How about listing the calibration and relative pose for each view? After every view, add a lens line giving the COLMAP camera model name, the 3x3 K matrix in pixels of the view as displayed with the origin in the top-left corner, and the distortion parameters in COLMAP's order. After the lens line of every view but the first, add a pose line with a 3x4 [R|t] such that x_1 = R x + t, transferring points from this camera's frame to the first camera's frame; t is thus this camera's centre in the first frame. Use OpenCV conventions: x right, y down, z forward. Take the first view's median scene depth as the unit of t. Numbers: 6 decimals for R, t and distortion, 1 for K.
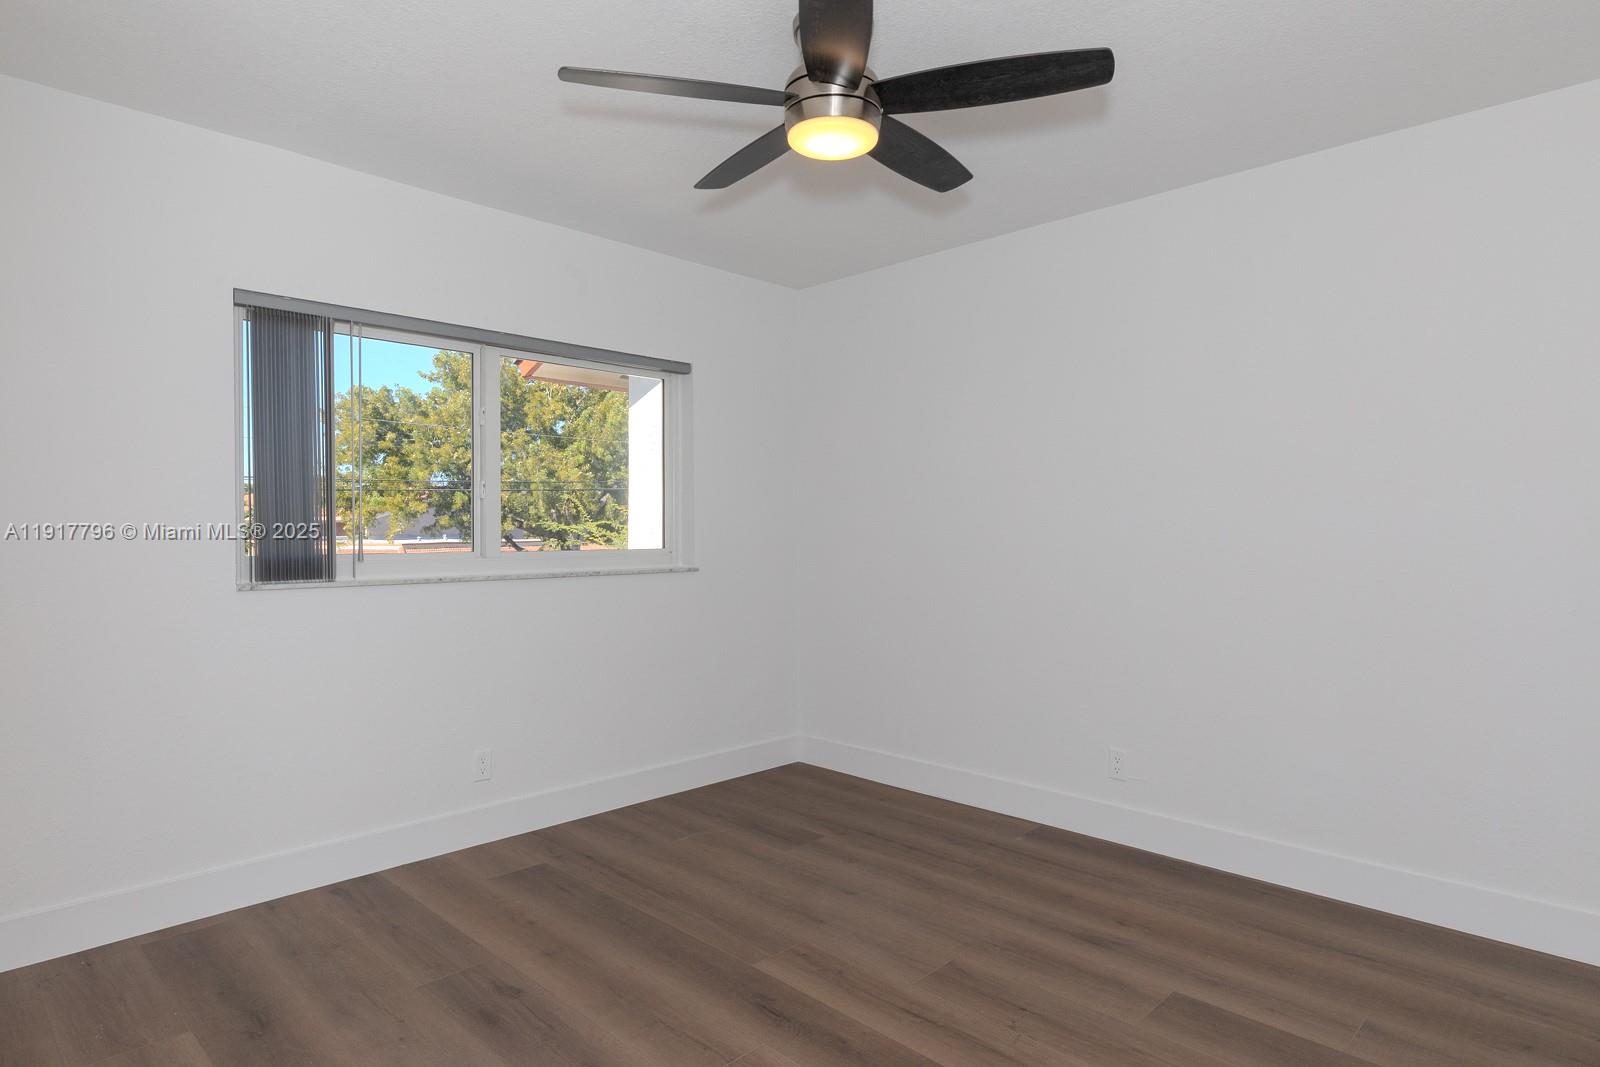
lens RADIAL K [[892.7, 0, 756.3], [0, 892.7, 541.9], [0, 0, 1]] dist [0.016590, -0.004929]
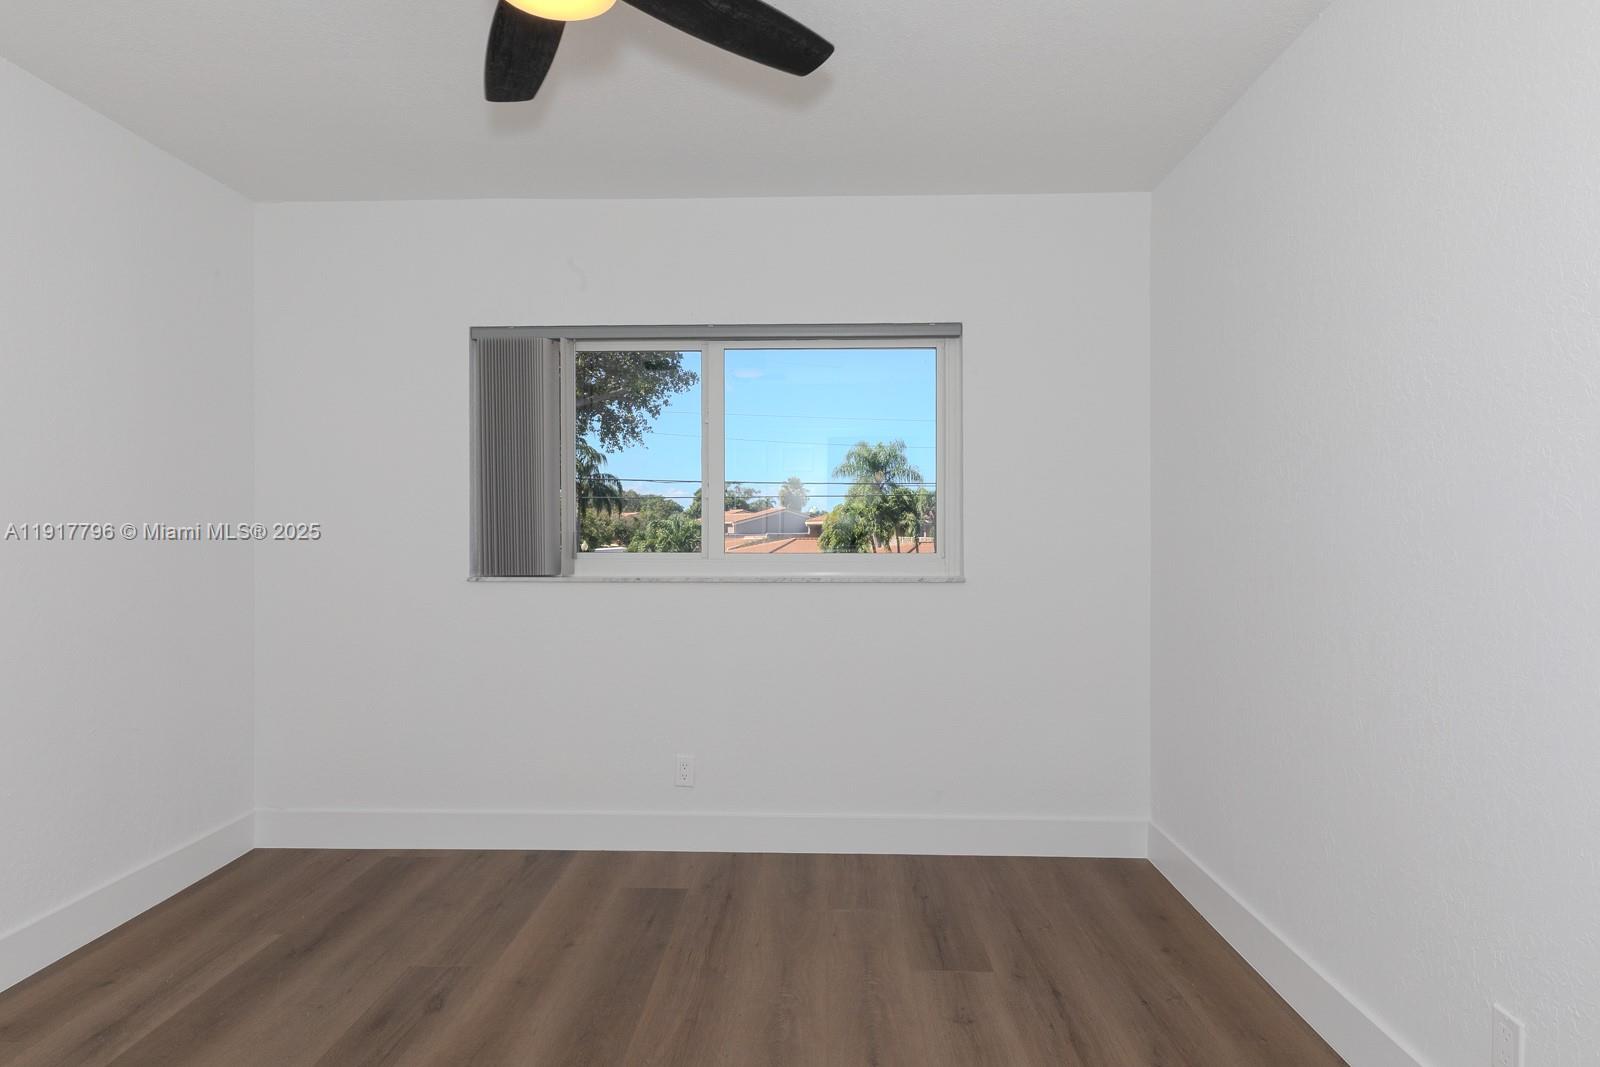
lens RADIAL K [[892.7, 0, 893.3], [0, 892.7, 533.5], [0, 0, 1]] dist [0.016590, -0.004929]
pose [[0.696129, 0.009259, -0.717857, 0.580782], [-0.012095, 0.999926, 0.001167, -0.014600], [0.717815, 0.007870, 0.696189, 0.505103]]
